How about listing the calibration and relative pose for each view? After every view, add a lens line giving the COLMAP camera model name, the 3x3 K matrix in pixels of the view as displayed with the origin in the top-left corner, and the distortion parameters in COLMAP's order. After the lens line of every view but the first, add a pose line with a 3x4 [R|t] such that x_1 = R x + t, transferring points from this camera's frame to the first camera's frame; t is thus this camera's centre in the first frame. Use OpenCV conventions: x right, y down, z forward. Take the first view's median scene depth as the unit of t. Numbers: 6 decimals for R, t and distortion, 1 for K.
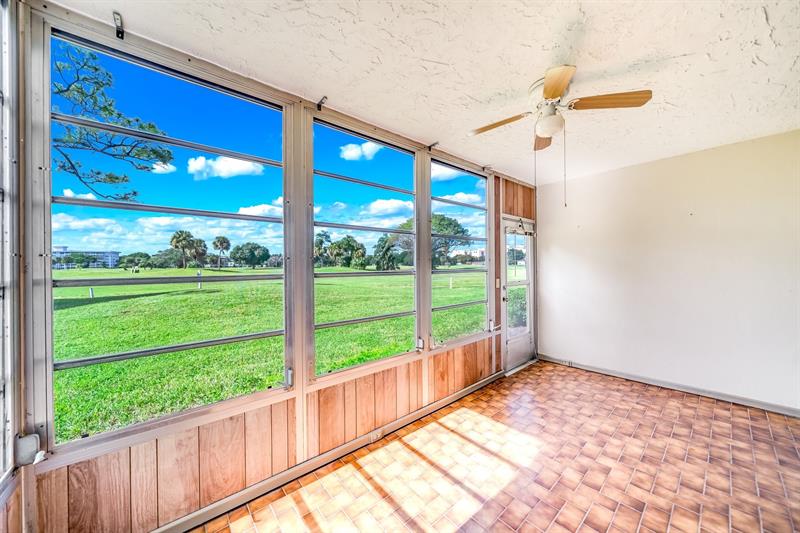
lens RADIAL K [[274.8, 0, 386.4], [0, 274.8, 265.5], [0, 0, 1]] dist [-0.001353, 0.001156]
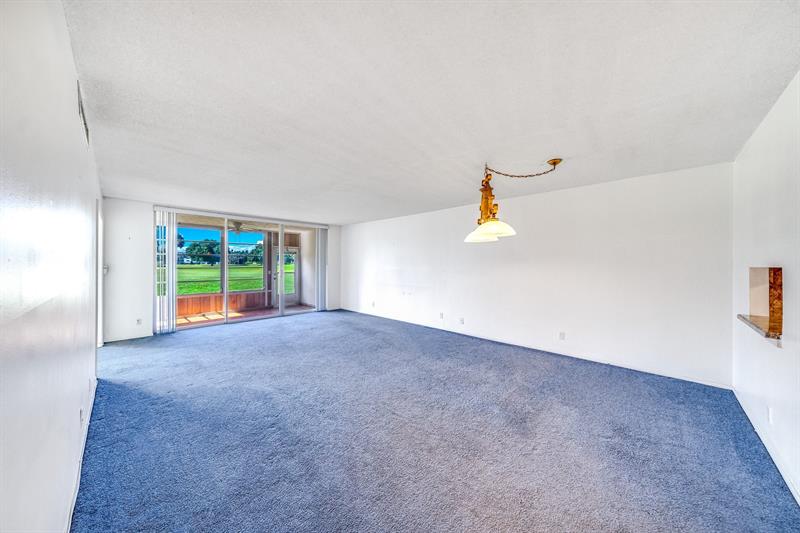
lens RADIAL K [[274.8, 0, 396.3], [0, 274.8, 263.1], [0, 0, 1]] dist [-0.001353, 0.001156]
pose [[0.991418, 0.008746, 0.130436, 1.487054], [-0.008481, 0.999961, -0.002586, -0.032600], [-0.130453, 0.001457, 0.991453, -2.092213]]
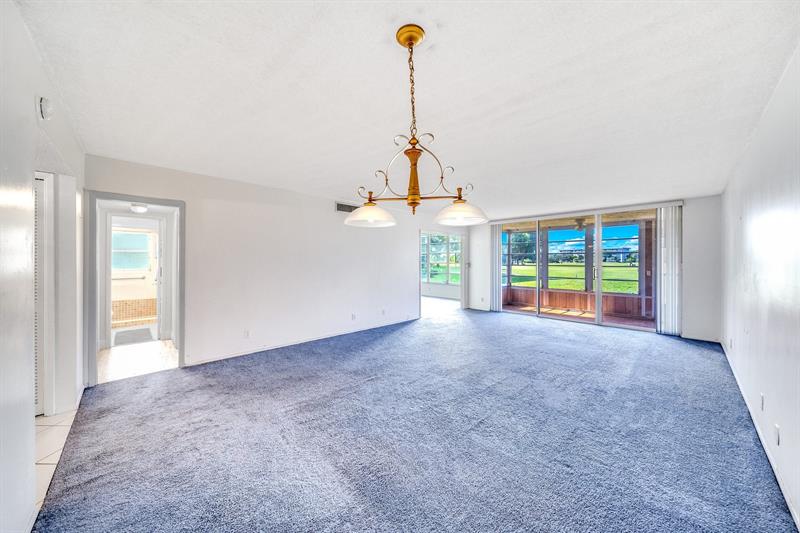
lens RADIAL K [[274.8, 0, 397.7], [0, 274.8, 261.3], [0, 0, 1]] dist [-0.001353, 0.001156]
pose [[0.086883, 0.005922, -0.996201, 2.671245], [-0.000609, 0.999982, 0.005891, -0.042404], [0.996218, 0.000095, 0.086885, -1.222422]]
